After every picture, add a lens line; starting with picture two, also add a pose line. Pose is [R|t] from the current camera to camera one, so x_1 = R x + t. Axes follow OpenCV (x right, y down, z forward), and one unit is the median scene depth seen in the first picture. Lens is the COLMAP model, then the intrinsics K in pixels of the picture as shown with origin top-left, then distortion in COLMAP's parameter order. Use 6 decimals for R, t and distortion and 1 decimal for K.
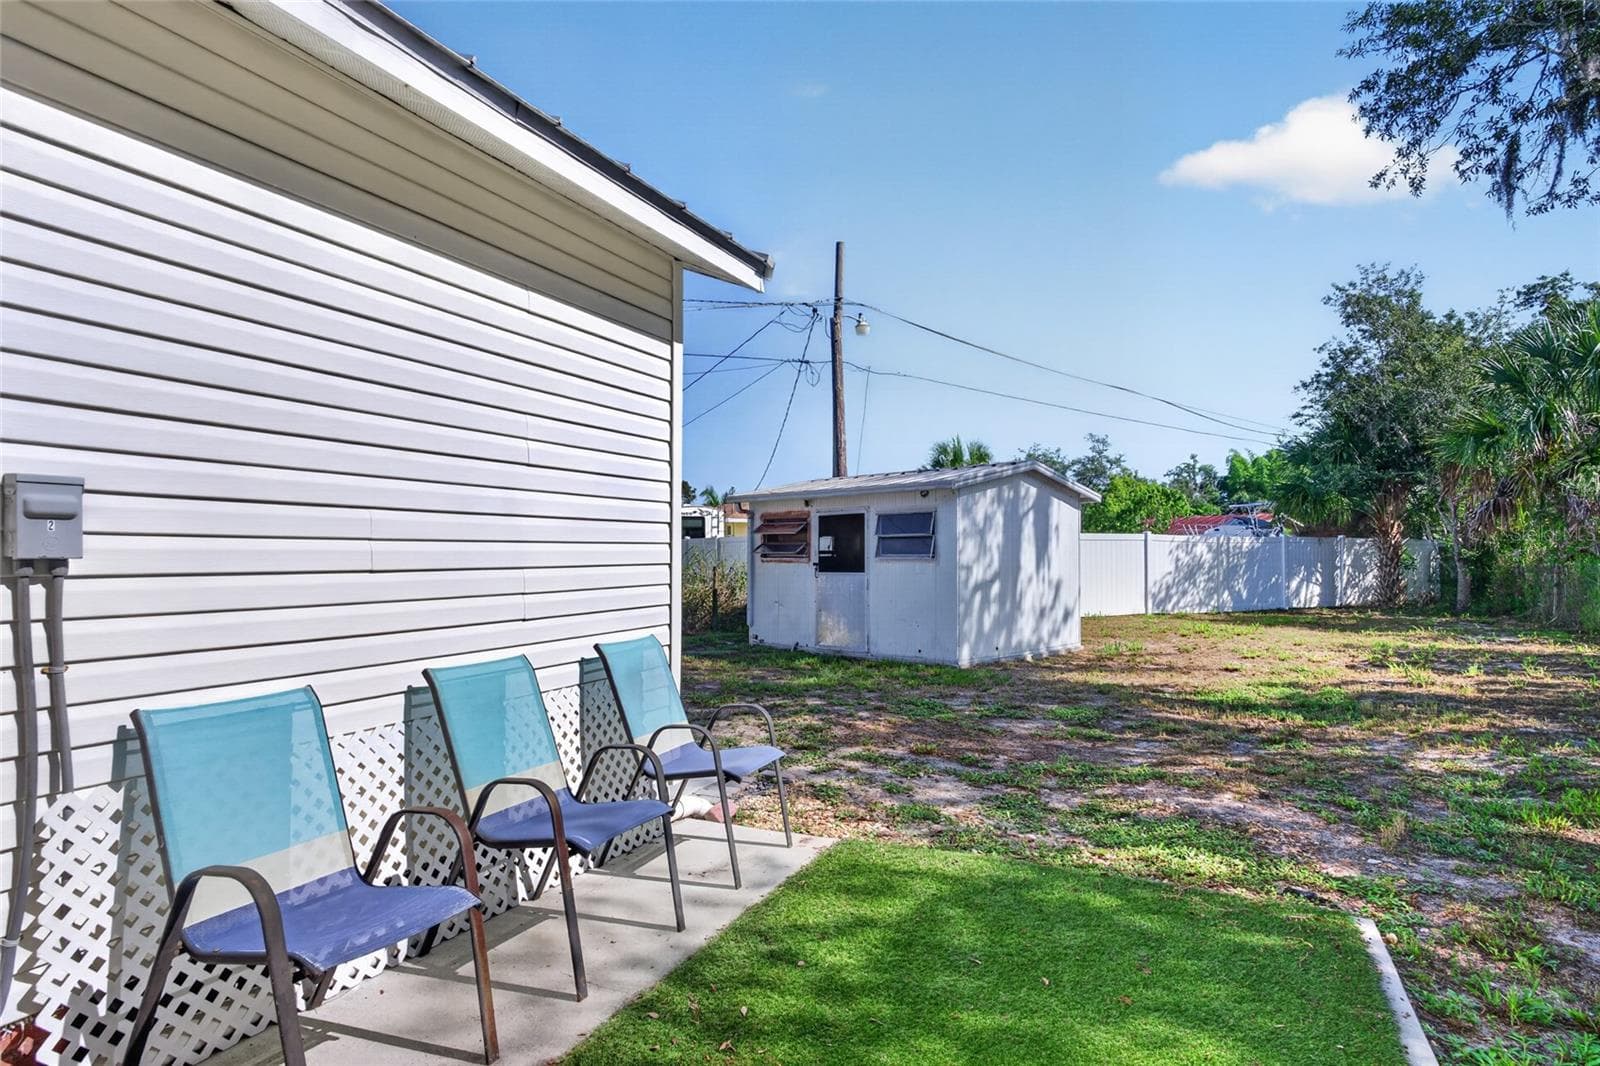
lens RADIAL K [[1027.0, 0, 804.6], [0, 1027.0, 532.2], [0, 0, 1]] dist [-0.008542, 0.004782]
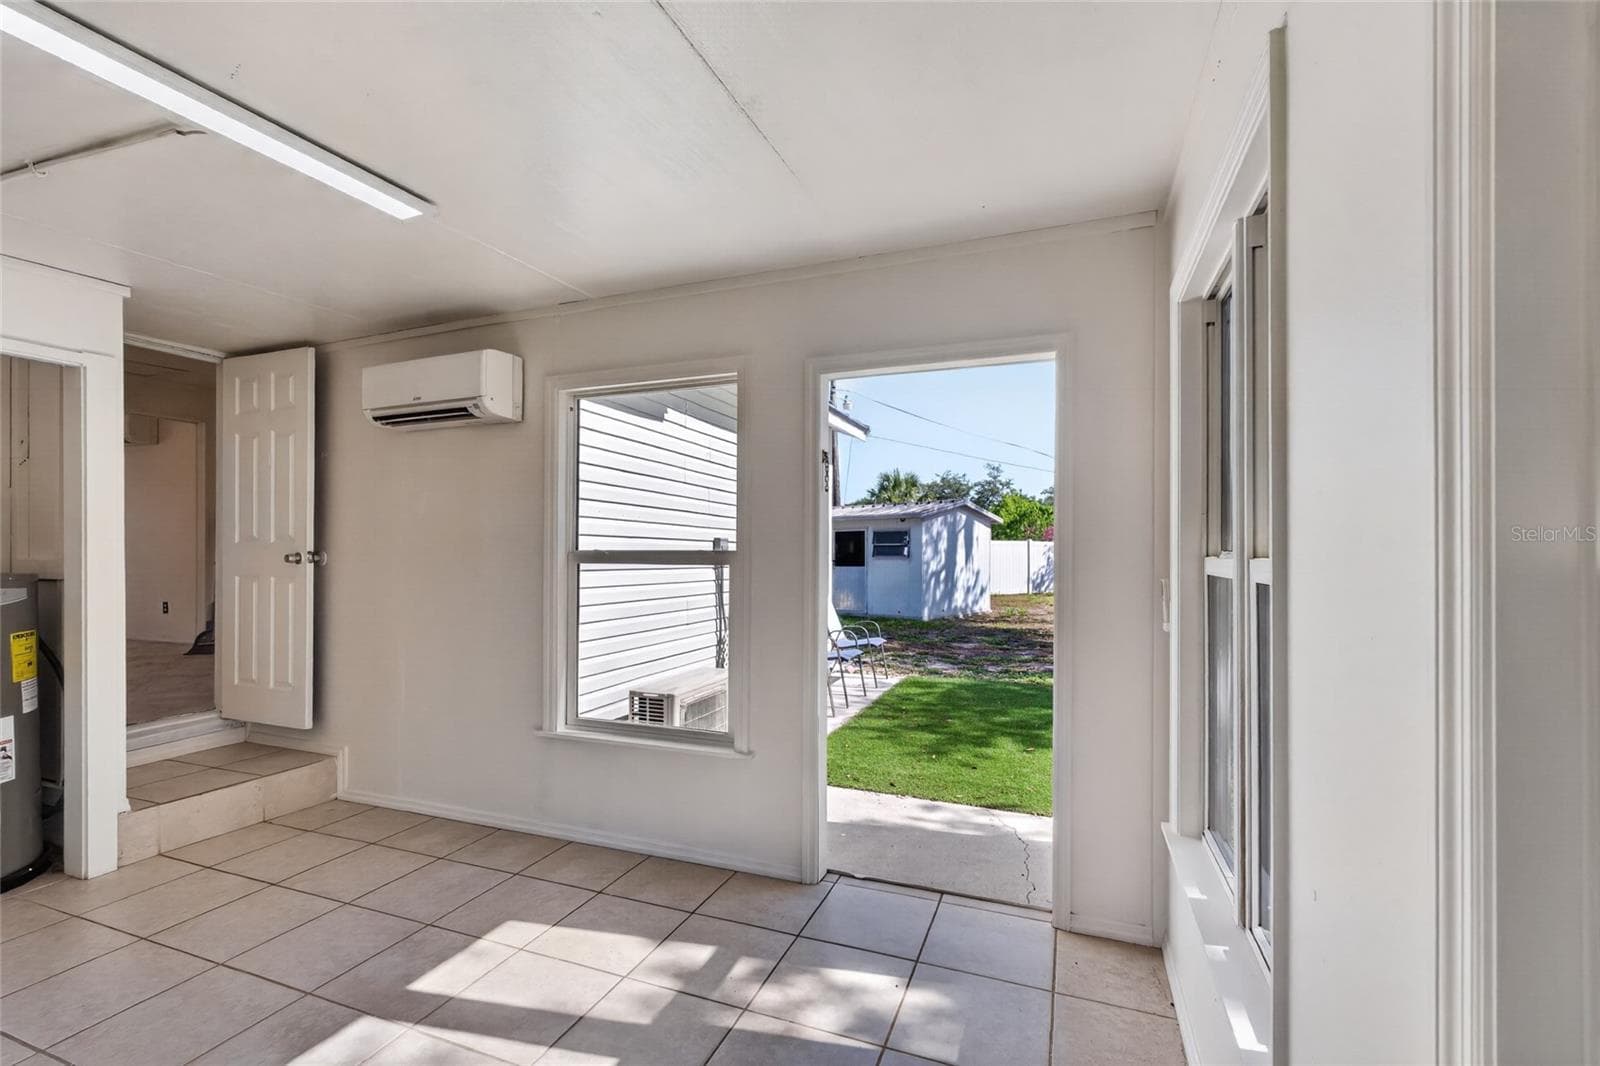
lens RADIAL K [[1027.0, 0, 804.6], [0, 1027.0, 532.2], [0, 0, 1]] dist [-0.008542, 0.004782]
pose [[0.994036, 0.001184, 0.109050, -0.219284], [-0.001671, 0.999989, 0.004378, -0.022304], [-0.109044, -0.004534, 0.994027, -0.640772]]
